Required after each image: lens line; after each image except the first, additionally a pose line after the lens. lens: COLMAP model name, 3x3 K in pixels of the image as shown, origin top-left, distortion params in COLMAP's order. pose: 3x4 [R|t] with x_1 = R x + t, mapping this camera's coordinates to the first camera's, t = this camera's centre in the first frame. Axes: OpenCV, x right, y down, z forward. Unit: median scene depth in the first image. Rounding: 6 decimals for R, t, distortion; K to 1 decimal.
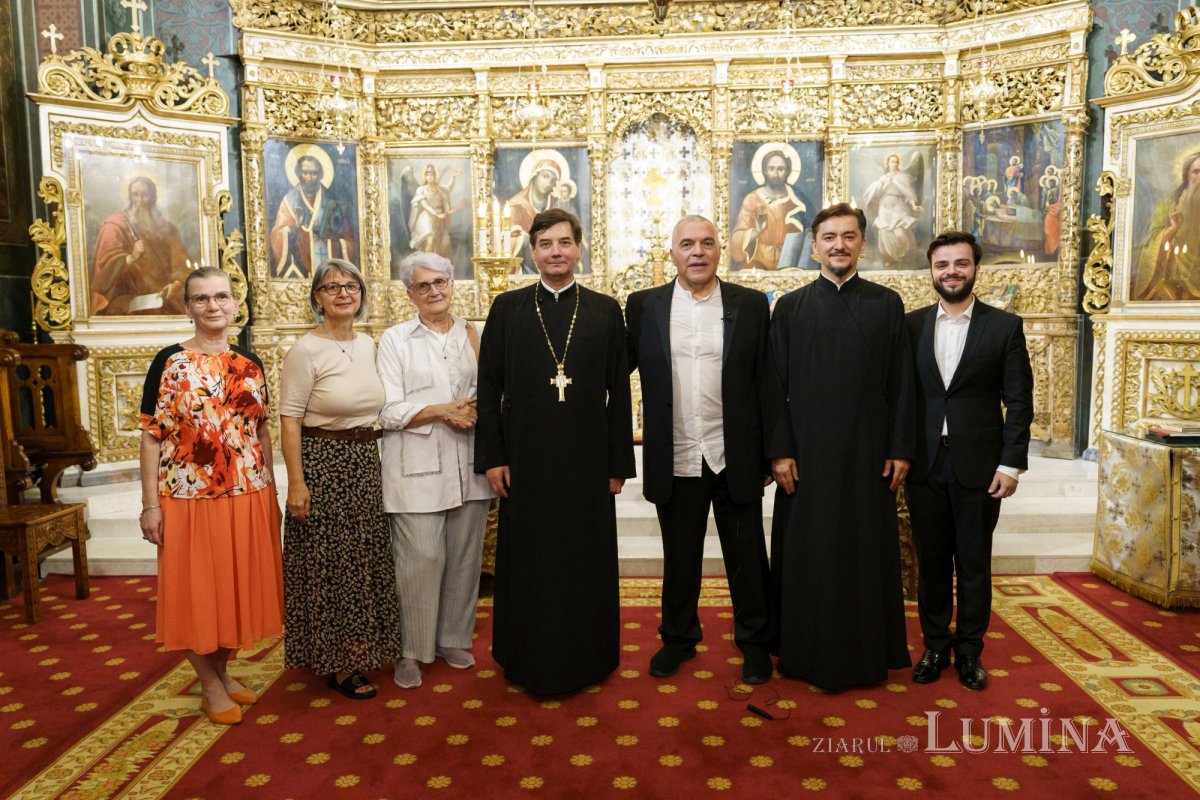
lens RADIAL K [[937.2, 0, 600.0], [0, 937.2, 400.0], [0, 0, 1]] dist [-0.028442, 0.039078]
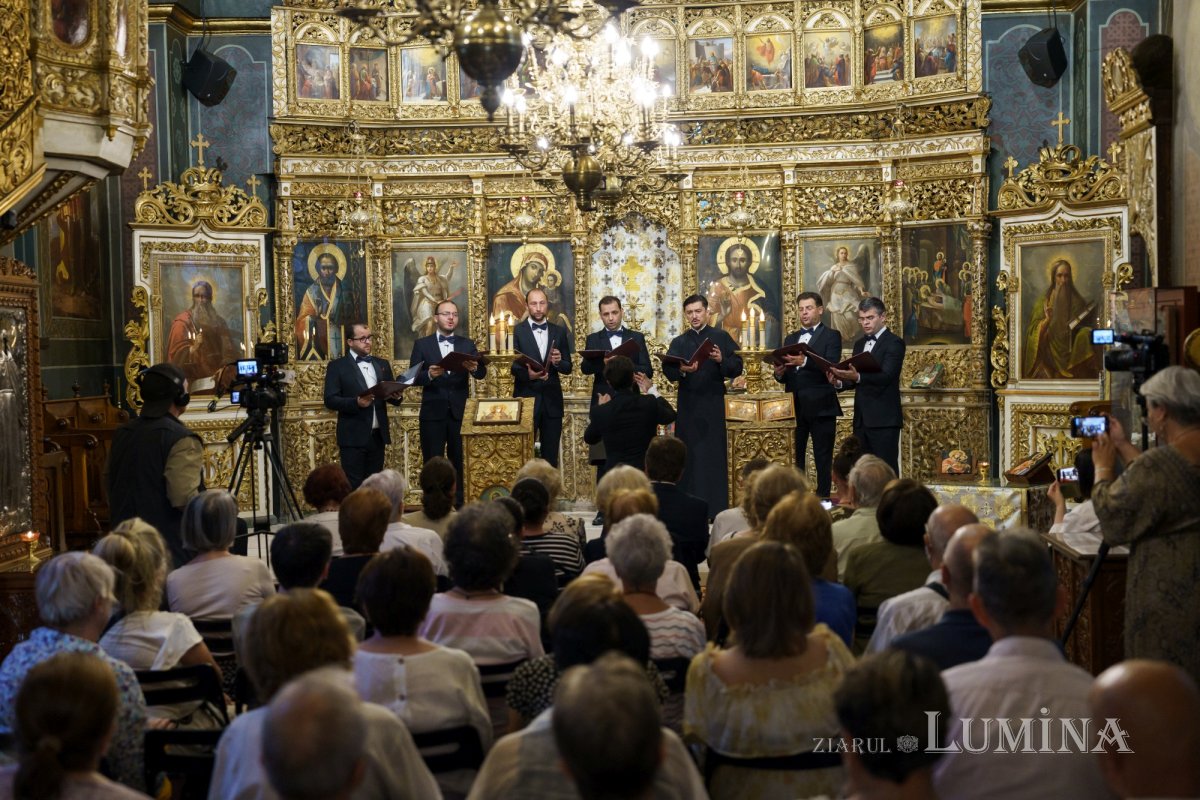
lens RADIAL K [[1727.7, 0, 600.0], [0, 1727.7, 400.0], [0, 0, 1]] dist [0.122676, 0.018876]
pose [[0.999965, -0.005717, -0.006065, 0.034371], [0.005313, 0.997890, -0.064716, 0.056670], [0.006422, 0.064682, 0.997885, -1.104465]]
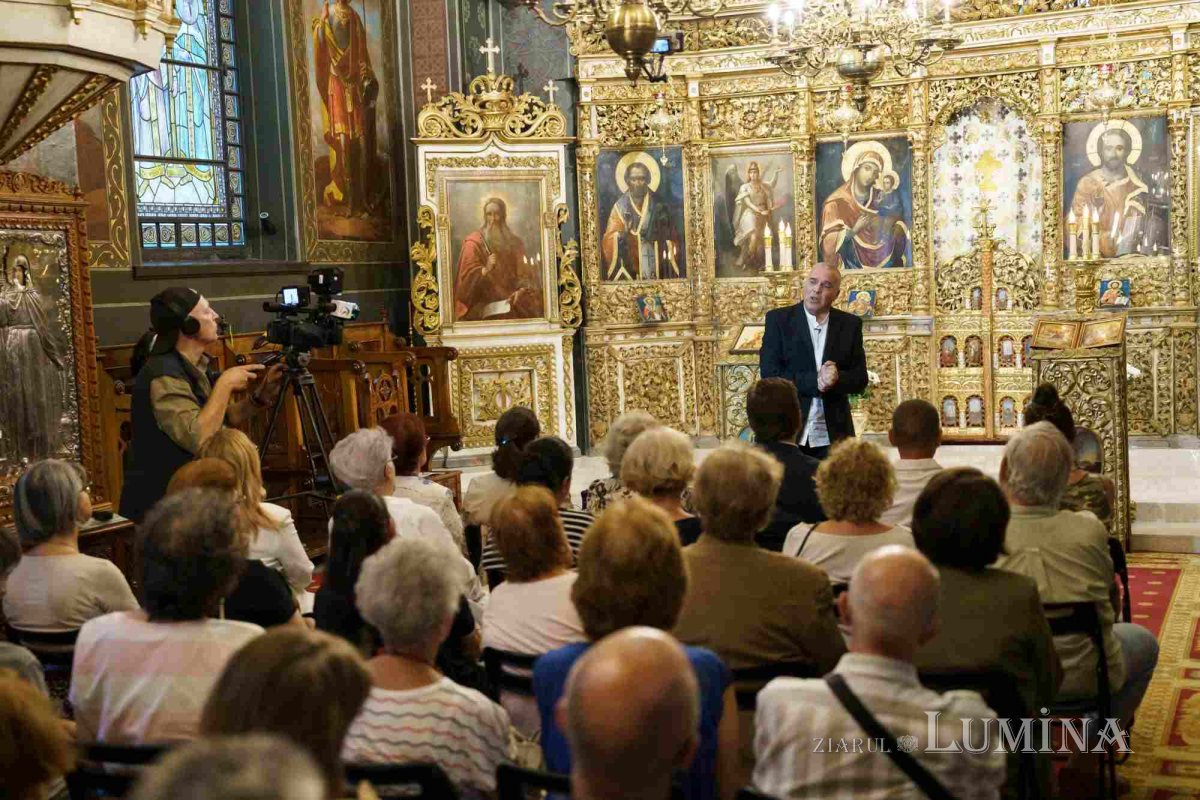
lens RADIAL K [[1625.2, 0, 617.2], [0, 1625.2, 400.2], [0, 0, 1]] dist [0.099240, 0.036327]
pose [[0.941470, 0.002562, -0.337088, 0.283836], [-0.006193, 0.999934, -0.009697, 0.022531], [0.337041, 0.011217, 0.941423, -0.724901]]
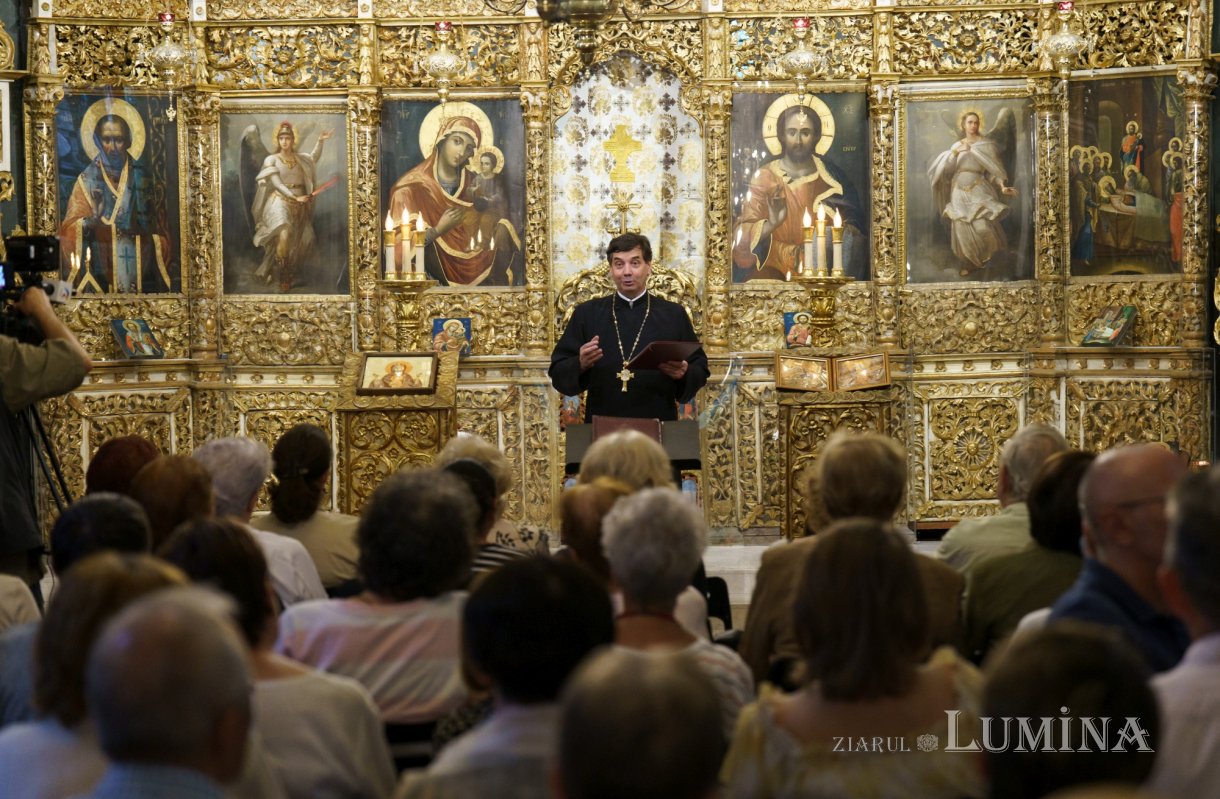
lens RADIAL K [[2926.6, 0, 610.0], [0, 2926.6, 399.5], [0, 0, 1]] dist [0.065074, 0.312510]
pose [[0.999949, 0.001175, 0.010044, 0.031590], [-0.000537, 0.997995, -0.063285, 0.082851], [-0.010098, 0.063277, 0.997945, -1.138866]]
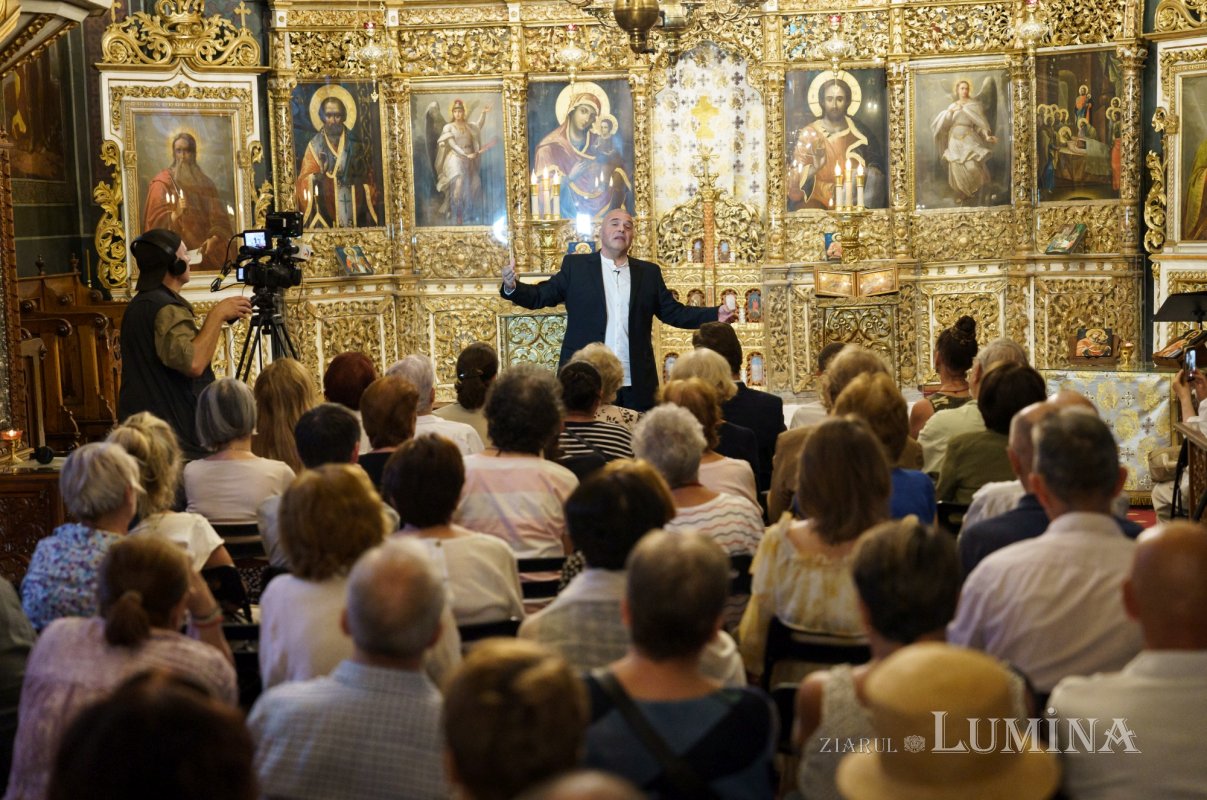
lens RADIAL K [[2247.2, 0, 614.7], [0, 2247.2, 401.4], [0, 0, 1]] dist [0.191787, -0.075687]
pose [[0.999331, -0.013944, -0.033810, 0.044697], [0.013691, 0.999877, -0.007702, 0.065843], [0.033913, 0.007234, 0.999399, -1.261769]]
